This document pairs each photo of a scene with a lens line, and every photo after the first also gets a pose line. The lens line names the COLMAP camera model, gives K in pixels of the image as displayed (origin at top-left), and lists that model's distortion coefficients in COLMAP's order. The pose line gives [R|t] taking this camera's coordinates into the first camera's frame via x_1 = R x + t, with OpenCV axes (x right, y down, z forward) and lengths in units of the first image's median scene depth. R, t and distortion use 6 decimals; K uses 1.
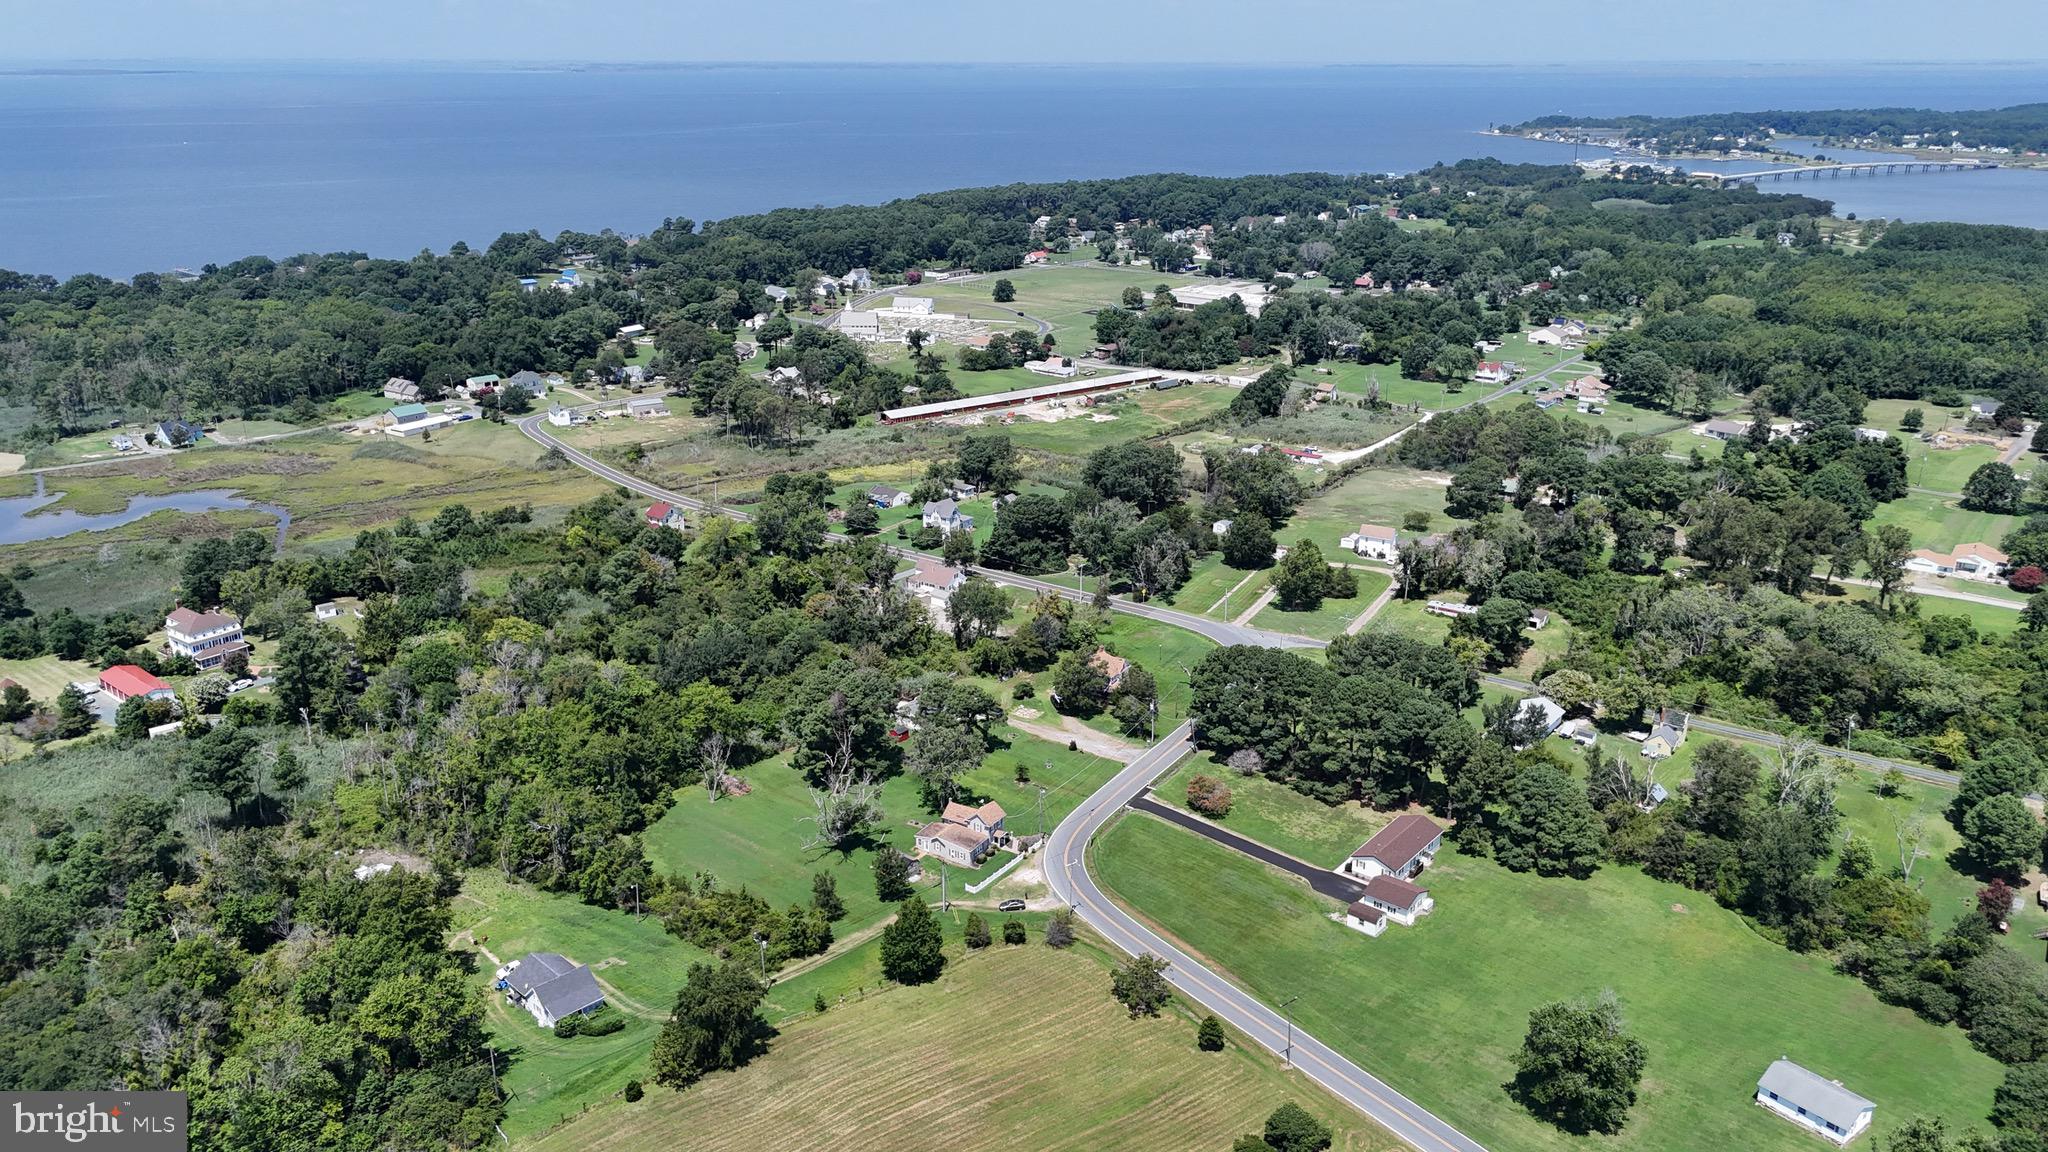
lens RADIAL K [[1499.3, 0, 1024.0], [0, 1499.3, 576.0], [0, 0, 1]] dist [0.078251, -0.075794]
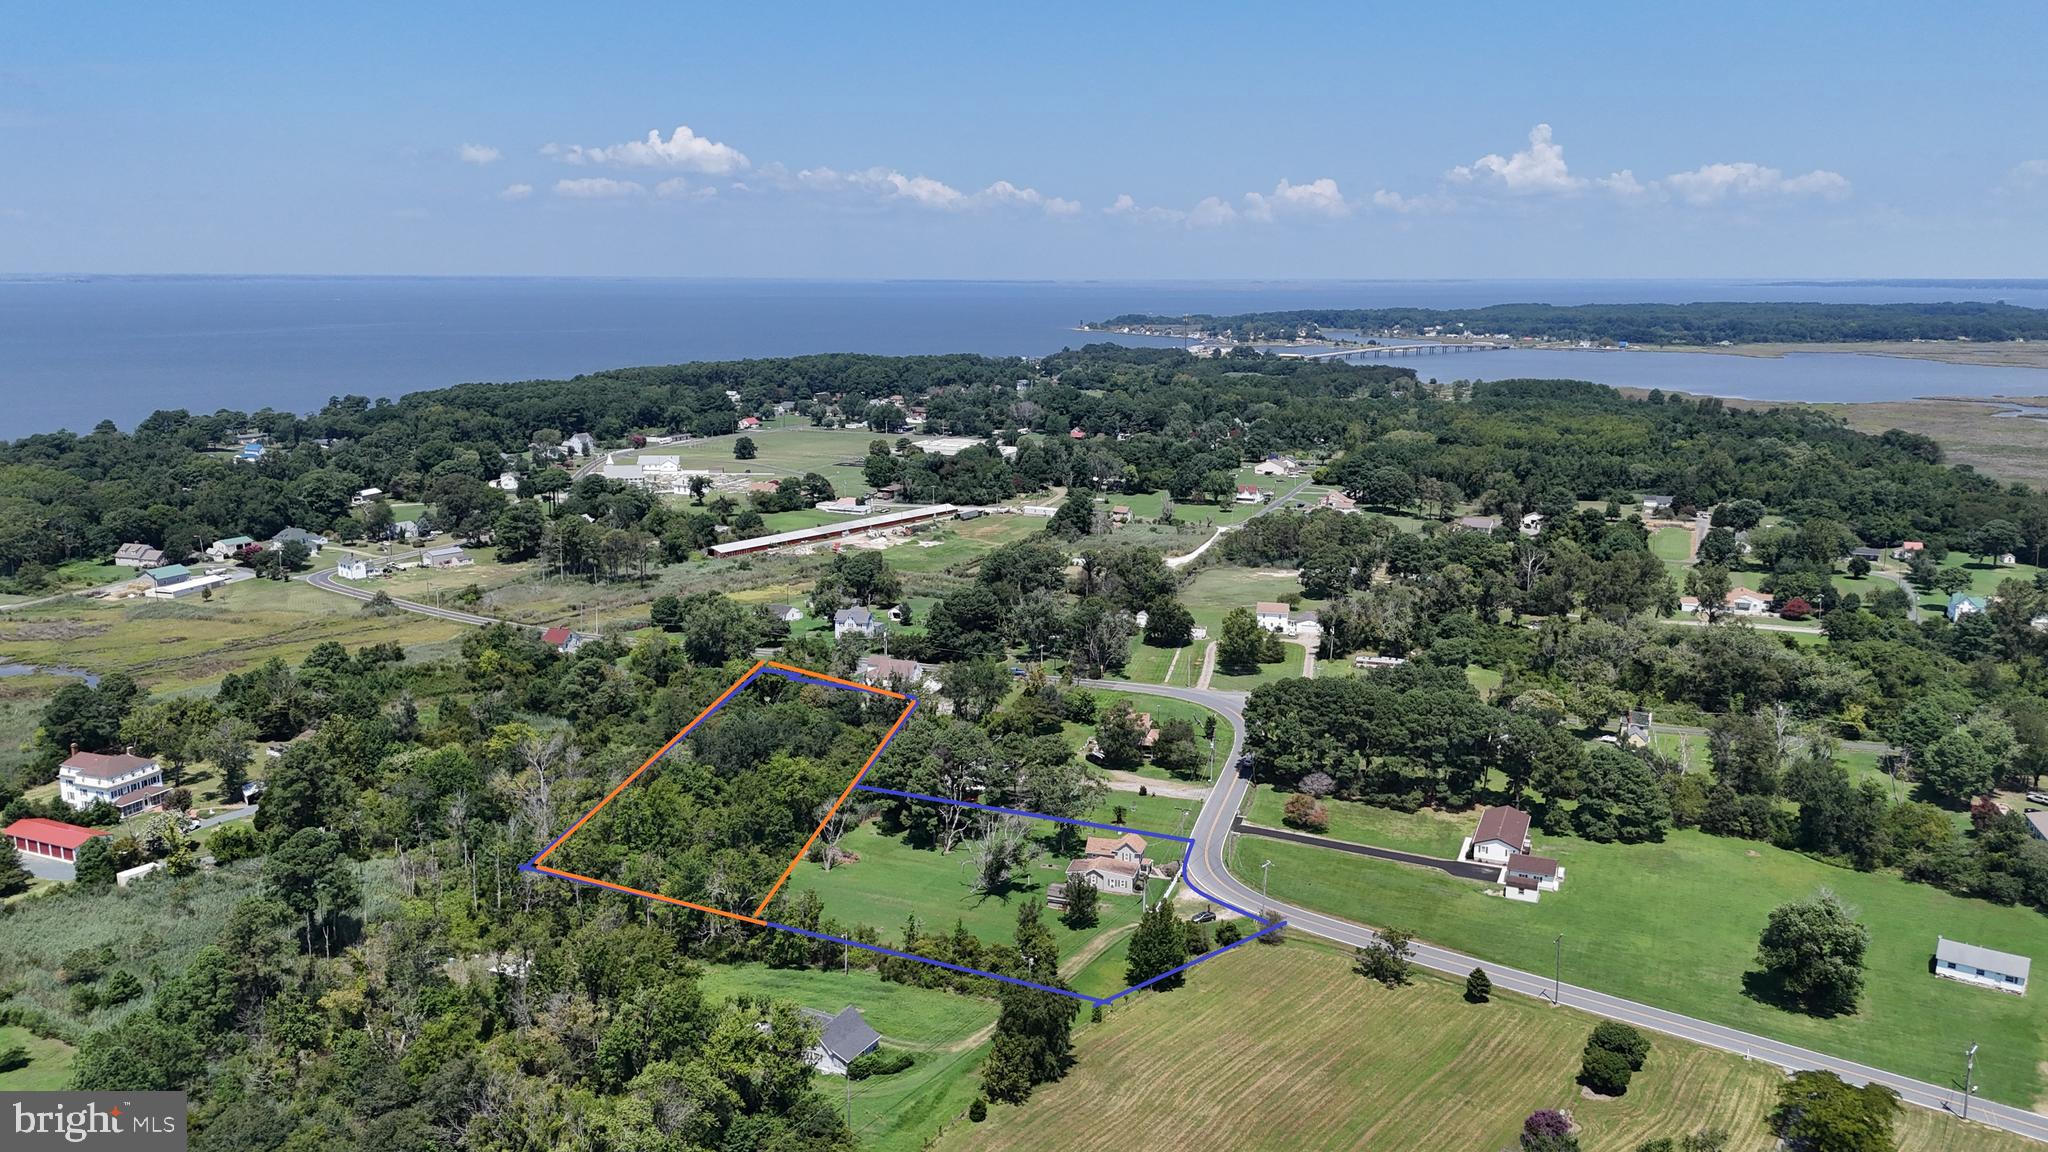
lens RADIAL K [[1499.3, 0, 1024.0], [0, 1499.3, 576.0], [0, 0, 1]] dist [0.078251, -0.075794]
pose [[0.961311, -0.053944, 0.270133, -0.168370], [0.089044, 0.988844, -0.119412, 0.045288], [-0.260678, 0.138845, 0.955389, 0.016365]]
